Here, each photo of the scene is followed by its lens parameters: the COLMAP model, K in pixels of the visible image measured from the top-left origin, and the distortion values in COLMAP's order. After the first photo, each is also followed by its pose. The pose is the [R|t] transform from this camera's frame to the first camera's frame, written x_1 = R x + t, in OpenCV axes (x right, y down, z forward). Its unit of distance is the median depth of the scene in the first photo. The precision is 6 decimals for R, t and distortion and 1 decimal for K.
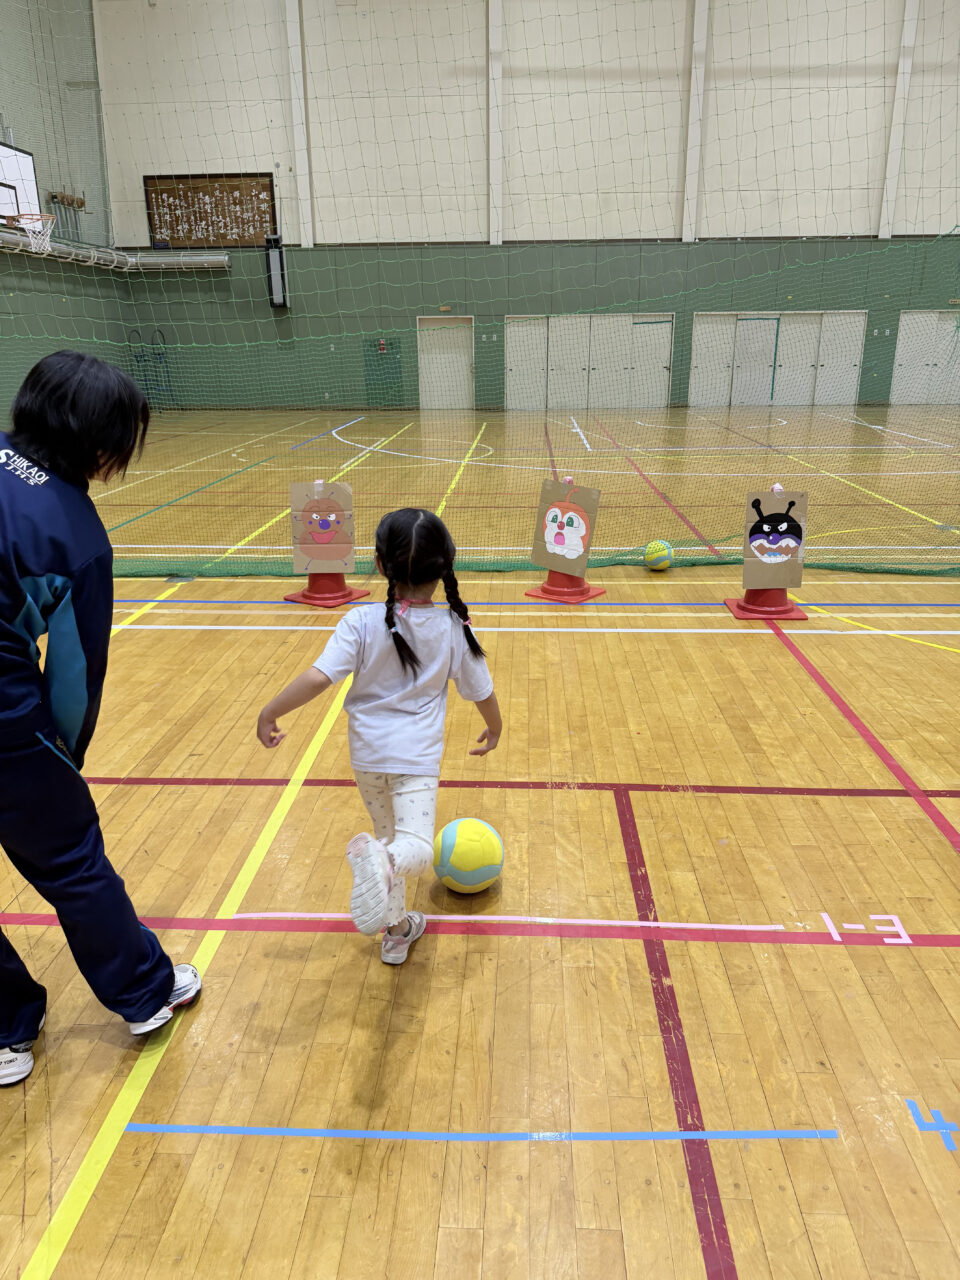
lens RADIAL K [[894.1, 0, 480.0], [0, 894.1, 640.0], [0, 0, 1]] dist [0.005383, 0.001544]
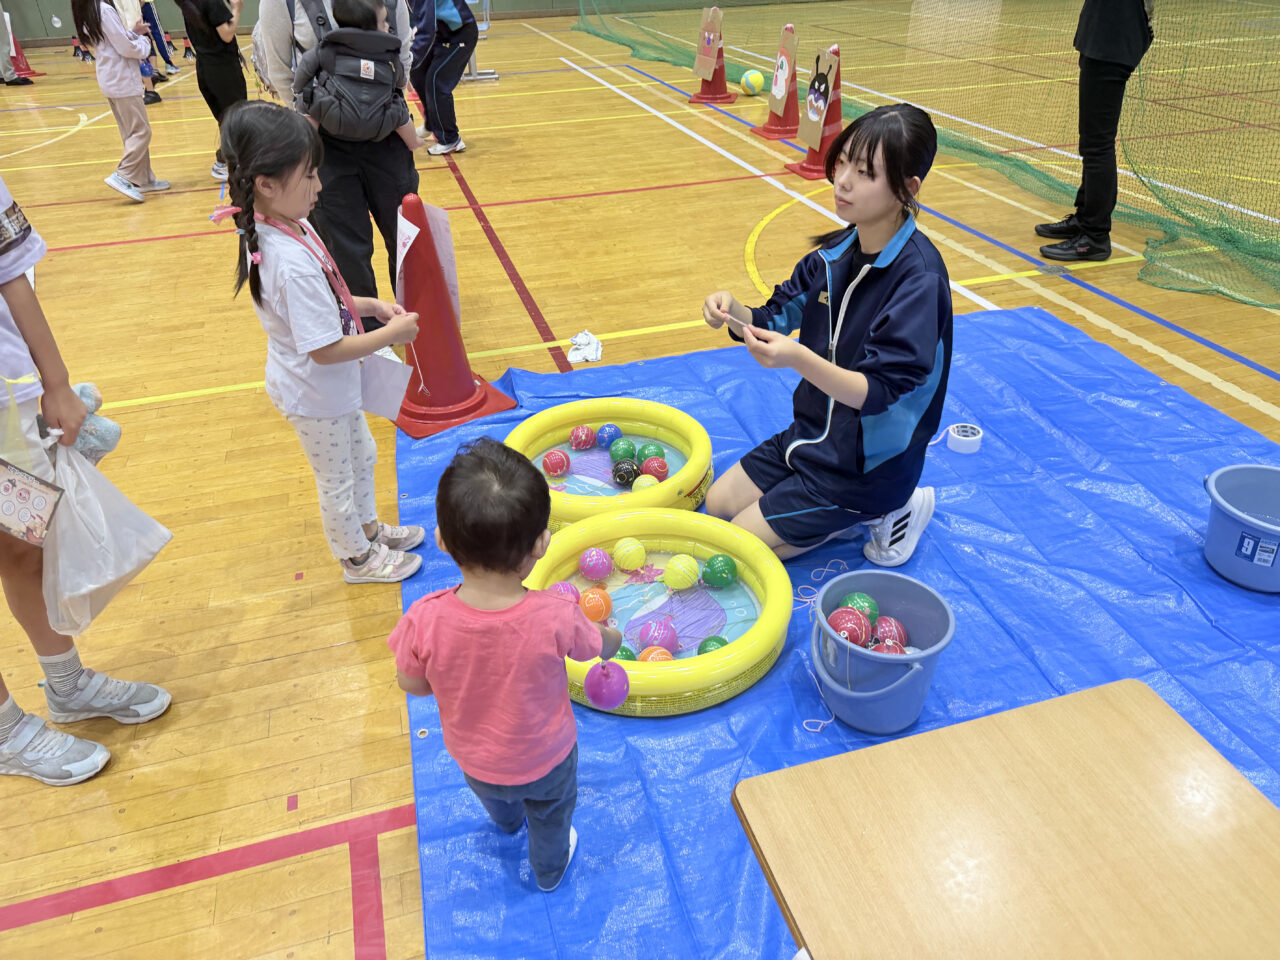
lens RADIAL K [[894.1, 0, 640.0], [0, 894.1, 480.0], [0, 0, 1]] dist [0.005383, 0.001544]
pose [[0.343376, 0.507332, -0.790384, 1.410561], [-0.283072, 0.858323, 0.427963, -0.123523], [0.895524, 0.076783, 0.438339, 0.386207]]
